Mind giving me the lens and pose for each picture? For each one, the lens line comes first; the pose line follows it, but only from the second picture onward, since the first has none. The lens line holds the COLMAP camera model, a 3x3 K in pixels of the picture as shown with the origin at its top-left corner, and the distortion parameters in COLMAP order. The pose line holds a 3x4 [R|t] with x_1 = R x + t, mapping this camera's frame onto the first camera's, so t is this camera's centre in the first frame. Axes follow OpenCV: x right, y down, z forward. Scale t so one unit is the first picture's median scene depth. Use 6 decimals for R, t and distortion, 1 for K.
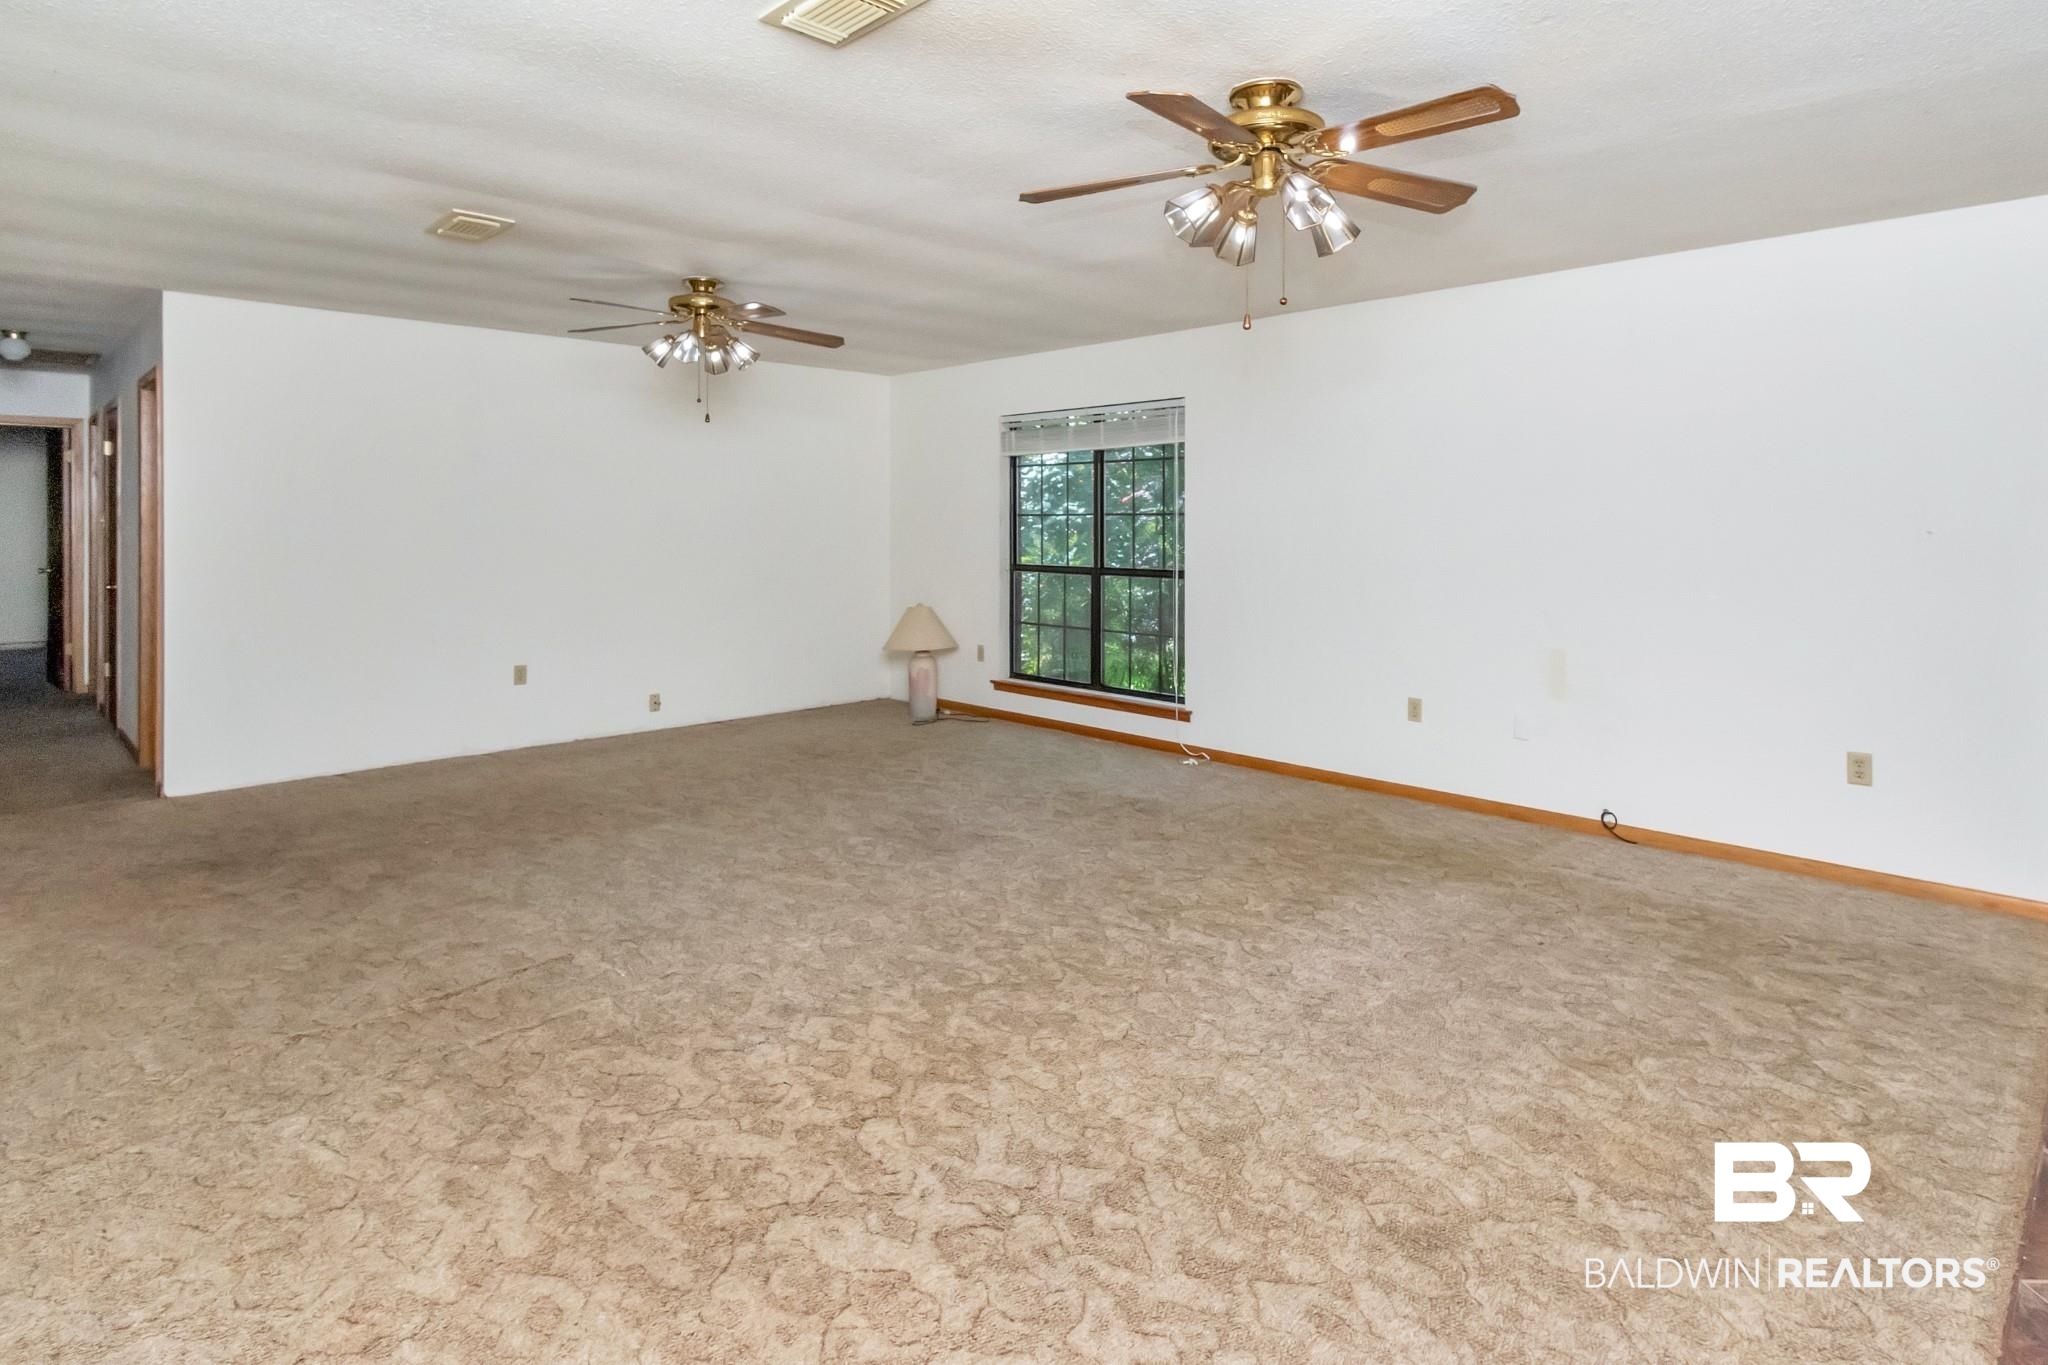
lens RADIAL K [[1067.3, 0, 1024.0], [0, 1067.3, 682.5], [0, 0, 1]] dist [0.000051, 0.000064]
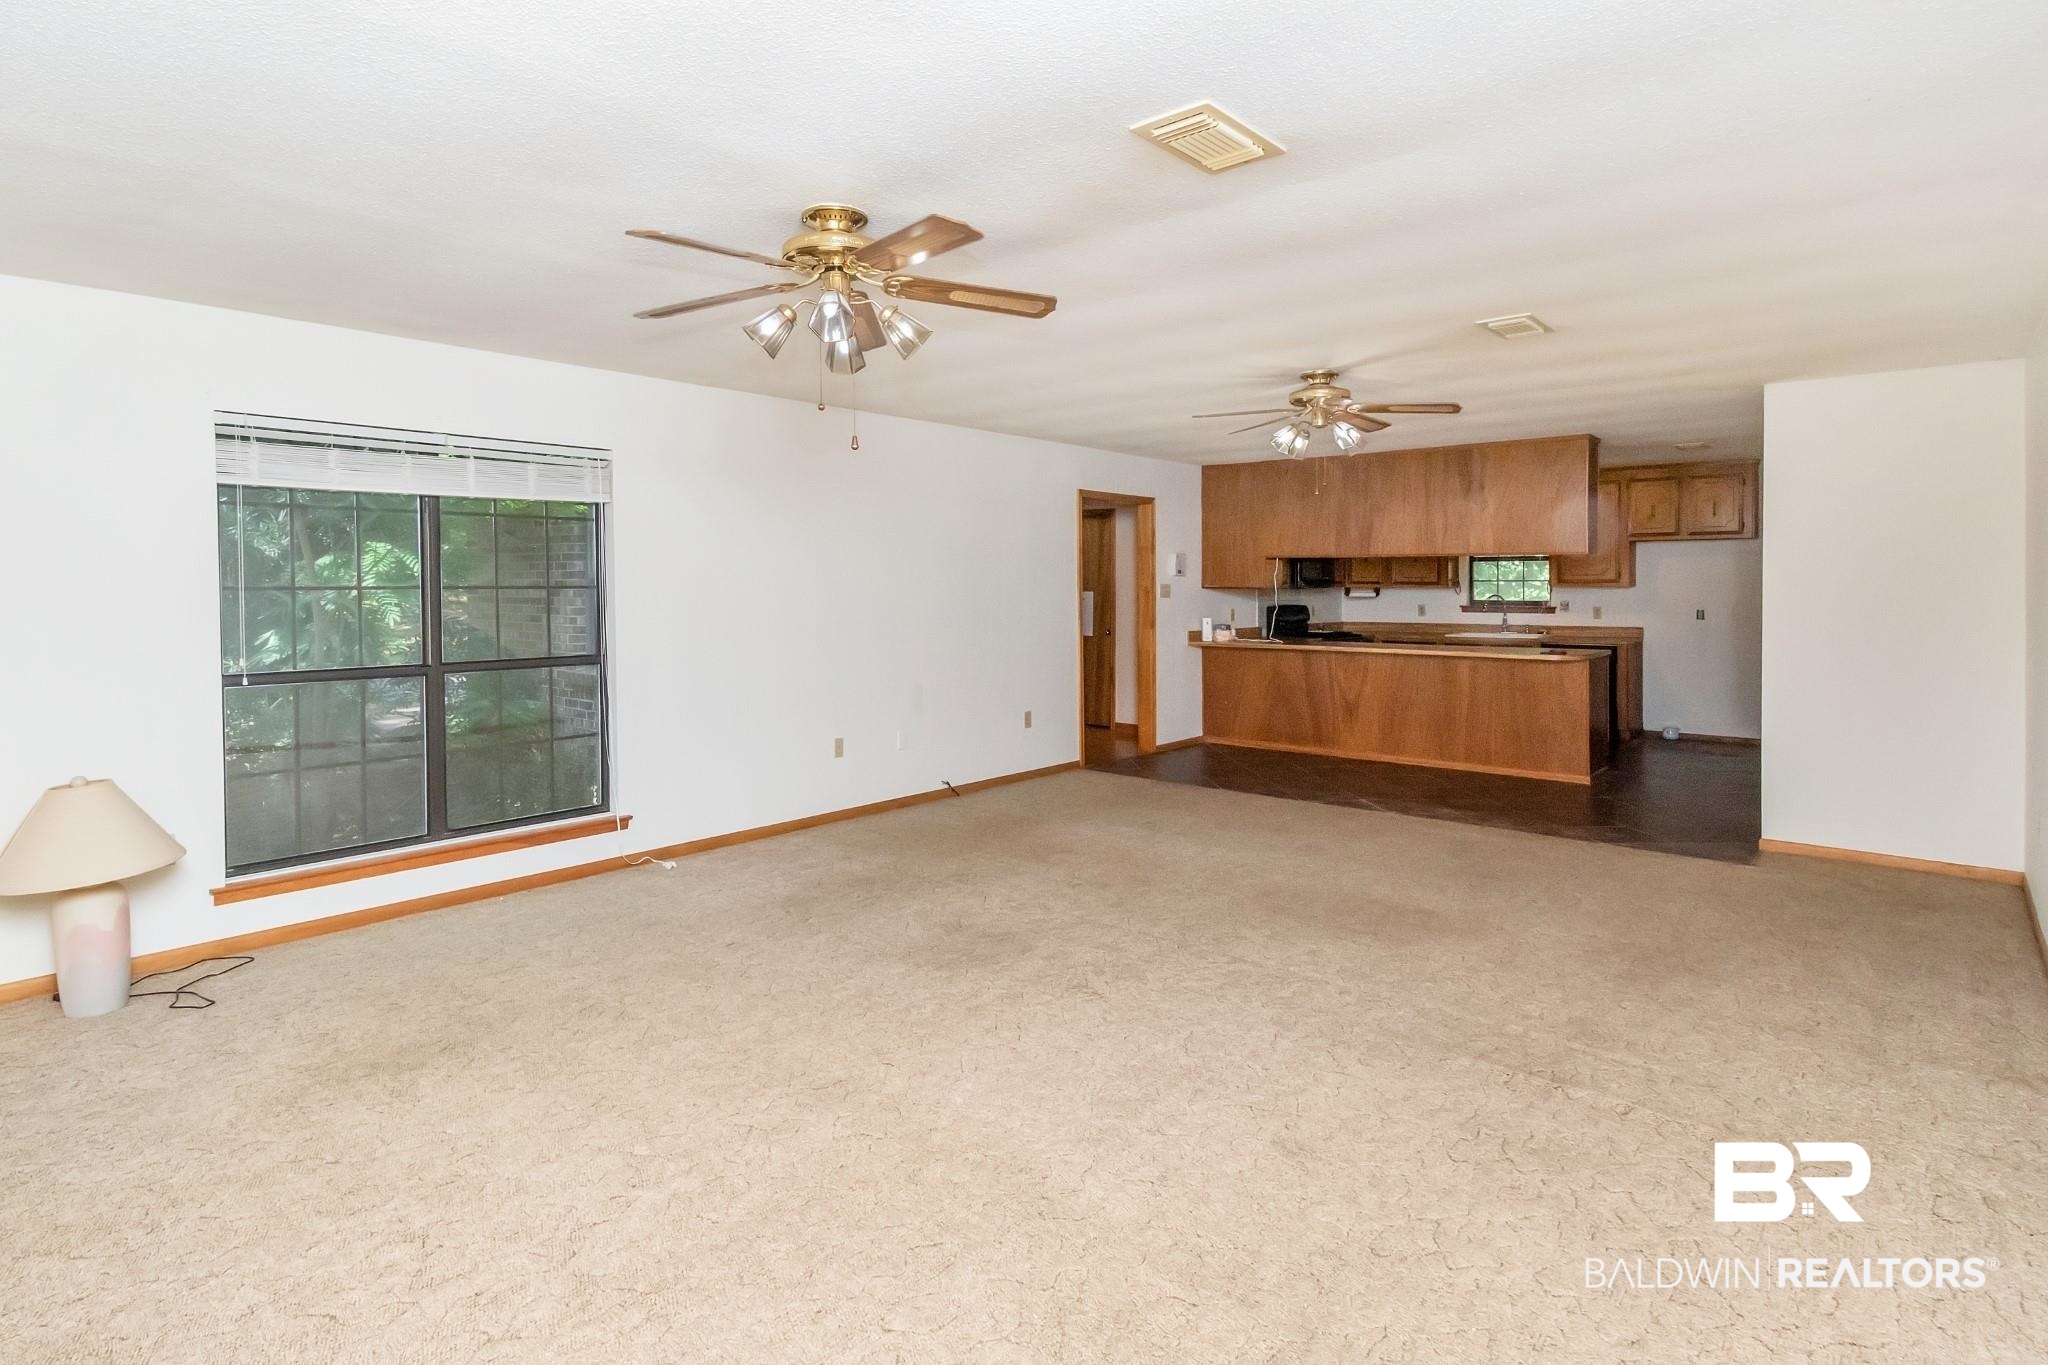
lens RADIAL K [[1067.3, 0, 1024.0], [0, 1067.3, 682.5], [0, 0, 1]] dist [0.000051, 0.000064]
pose [[-0.088524, -0.093168, 0.991707, -0.745117], [0.148483, 0.983258, 0.105628, -0.126505], [-0.984945, 0.156602, -0.073208, 0.769538]]
